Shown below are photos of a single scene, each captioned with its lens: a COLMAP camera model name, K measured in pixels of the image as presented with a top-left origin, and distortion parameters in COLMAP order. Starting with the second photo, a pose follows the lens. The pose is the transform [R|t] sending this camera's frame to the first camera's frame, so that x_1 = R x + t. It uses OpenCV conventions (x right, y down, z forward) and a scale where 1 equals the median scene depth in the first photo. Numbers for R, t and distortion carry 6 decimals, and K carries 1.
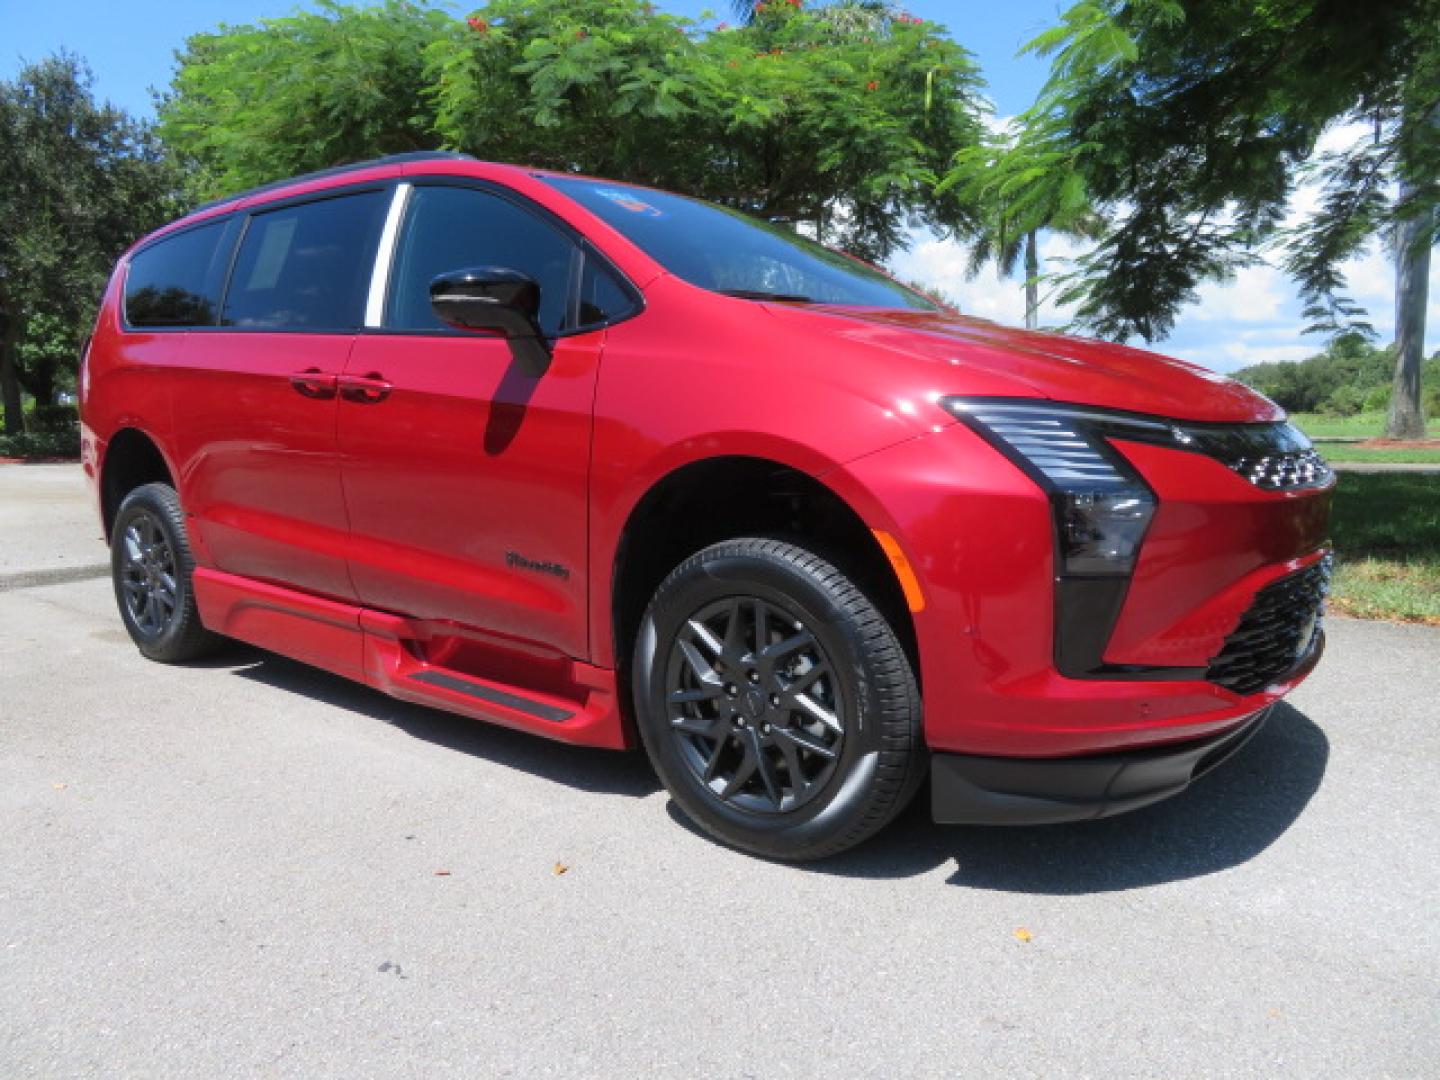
lens RADIAL K [[971.0, 0, 714.2], [0, 971.0, 527.5], [0, 0, 1]] dist [-0.016330, 0.001182]
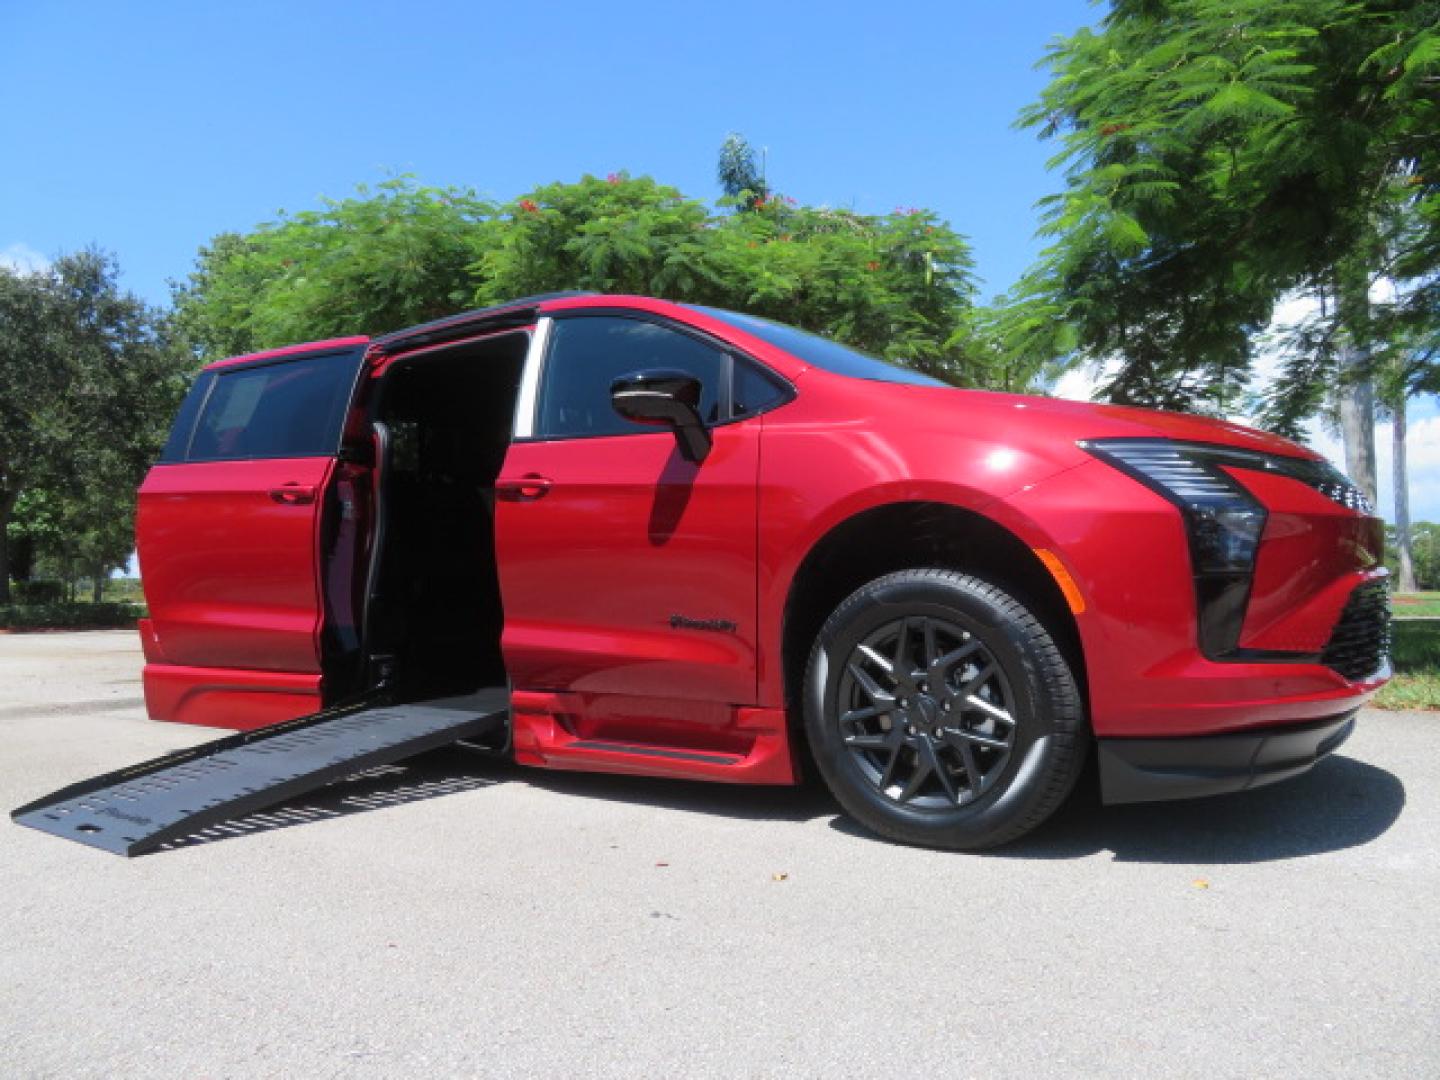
lens RADIAL K [[971.0, 0, 718.8], [0, 971.0, 515.7], [0, 0, 1]] dist [-0.016330, 0.001182]
pose [[0.999654, -0.009418, 0.024556, -0.166959], [0.013889, 0.981917, -0.188802, 0.121002], [-0.022334, 0.189078, 0.981708, -0.121901]]
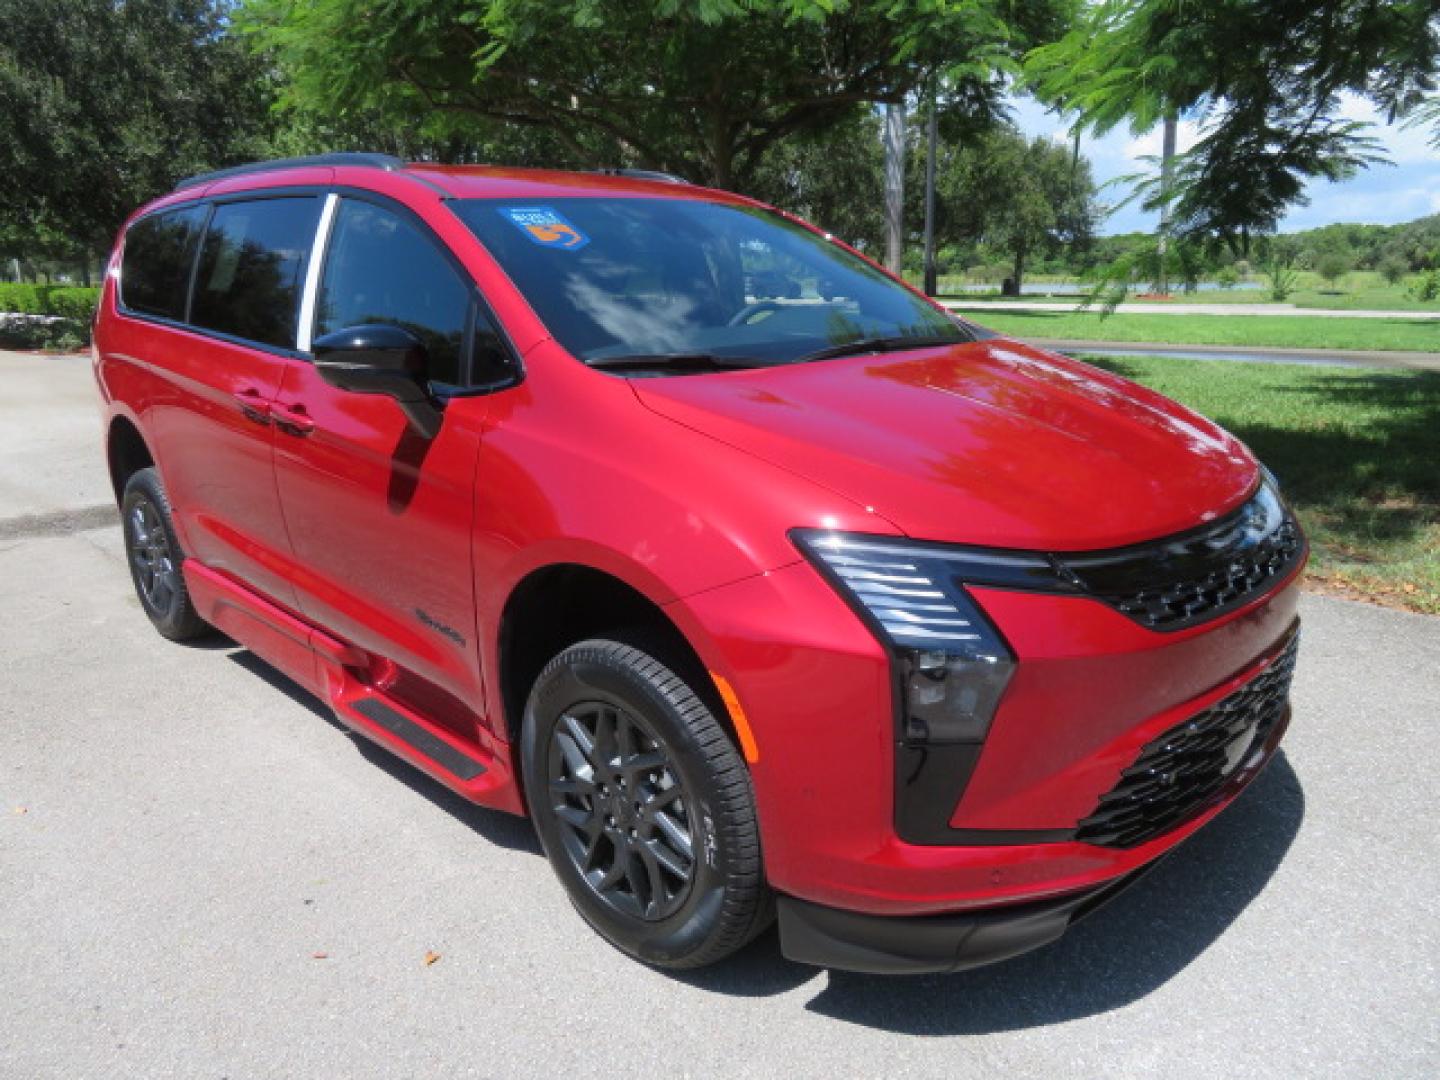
lens RADIAL K [[971.0, 0, 713.5], [0, 971.0, 522.8], [0, 0, 1]] dist [-0.016330, 0.001182]
pose [[0.994368, 0.017687, -0.104498, 0.164917], [-0.004679, 0.992341, 0.123439, -0.160229], [0.105881, -0.122254, 0.986835, 0.063544]]
